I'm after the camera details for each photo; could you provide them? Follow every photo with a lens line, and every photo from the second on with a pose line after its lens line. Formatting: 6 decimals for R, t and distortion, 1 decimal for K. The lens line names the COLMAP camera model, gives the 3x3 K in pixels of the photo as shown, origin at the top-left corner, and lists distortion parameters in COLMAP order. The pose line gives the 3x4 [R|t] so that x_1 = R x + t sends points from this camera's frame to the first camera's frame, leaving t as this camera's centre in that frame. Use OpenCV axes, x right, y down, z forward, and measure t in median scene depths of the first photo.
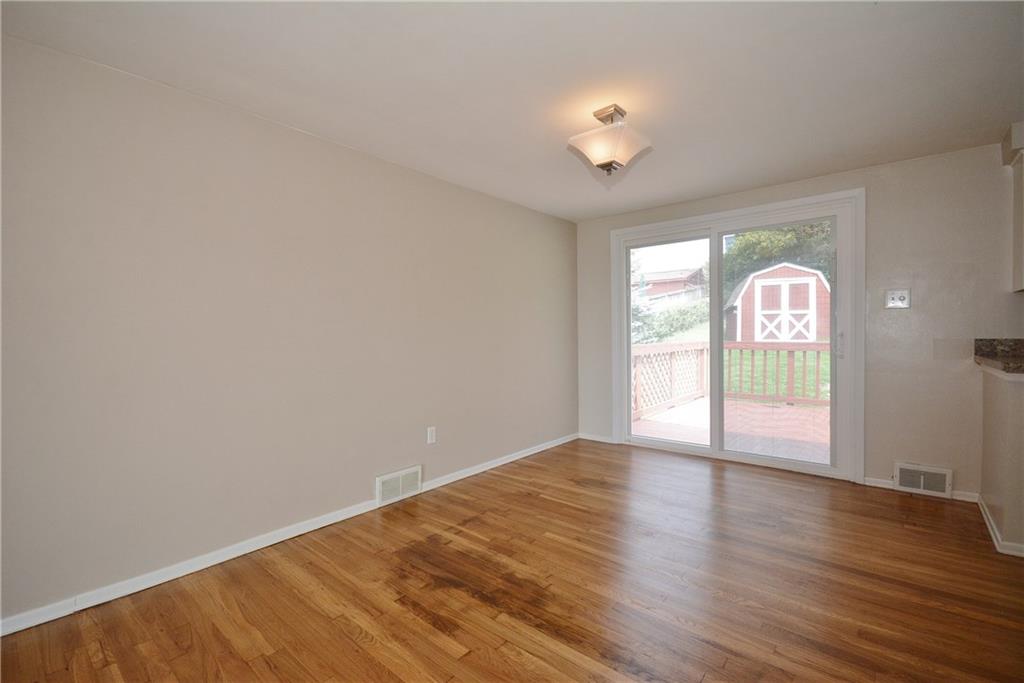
lens RADIAL K [[451.4, 0, 515.5], [0, 451.4, 338.3], [0, 0, 1]] dist [-0.003682, -0.002004]
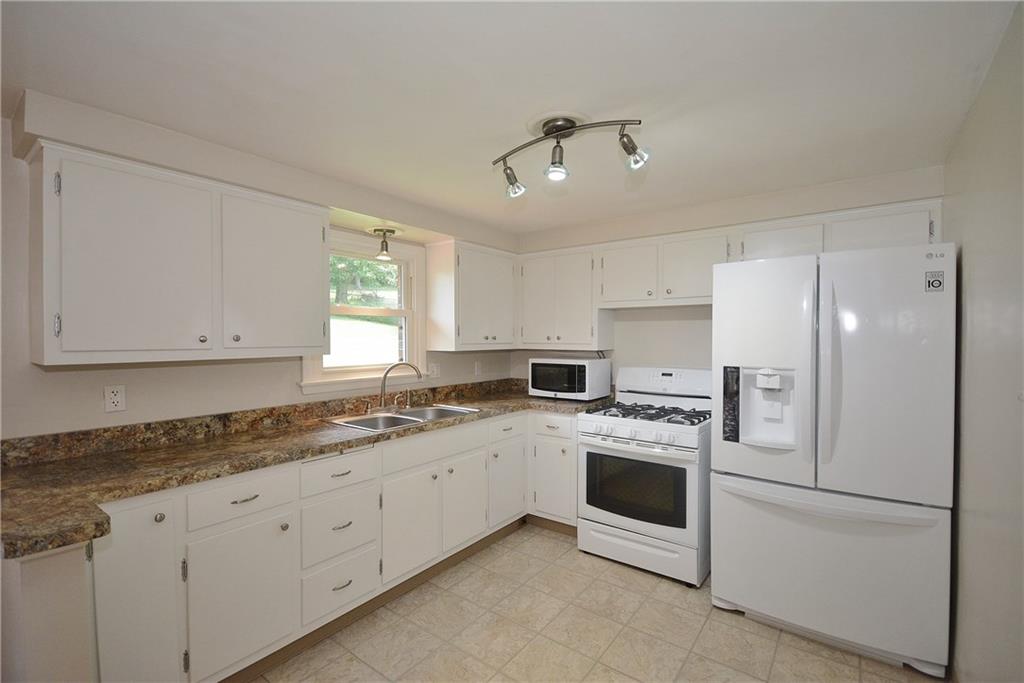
lens RADIAL K [[451.4, 0, 513.5], [0, 451.4, 344.3], [0, 0, 1]] dist [-0.003682, -0.002004]
pose [[-0.055398, -0.004008, 0.998456, 0.368152], [0.014407, 0.999885, 0.004813, -0.102349], [-0.998360, 0.014652, -0.055334, 0.296239]]
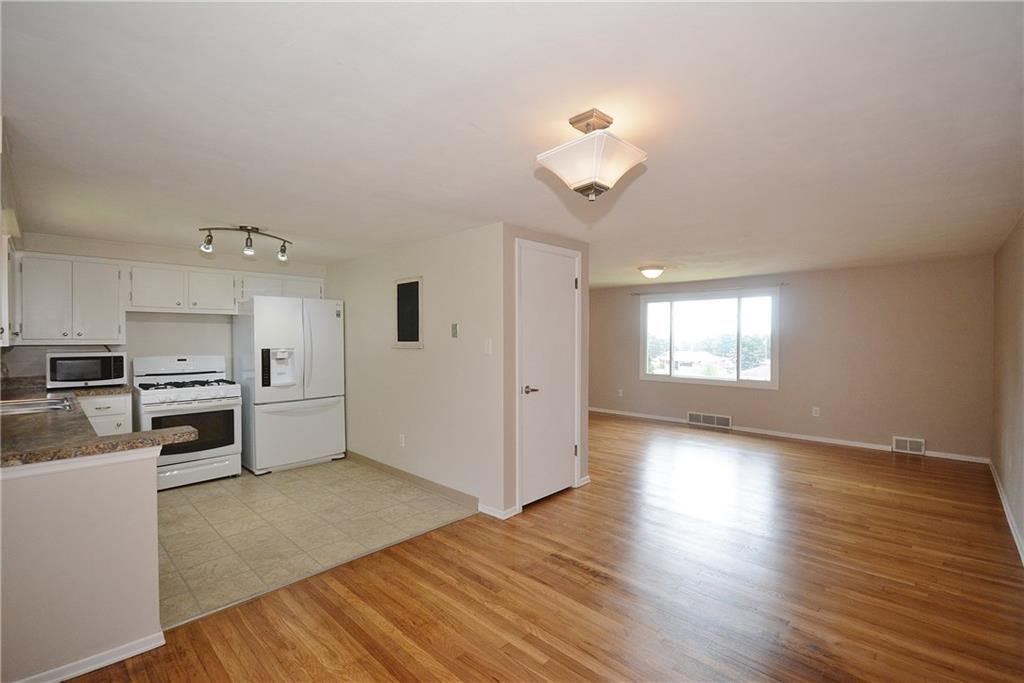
lens RADIAL K [[451.4, 0, 513.6], [0, 451.4, 337.9], [0, 0, 1]] dist [-0.003682, -0.002004]
pose [[-0.998231, 0.013330, 0.057944, 0.207516], [0.014103, 0.999817, 0.012946, -0.099912], [-0.057760, 0.013741, -0.998236, 1.257258]]
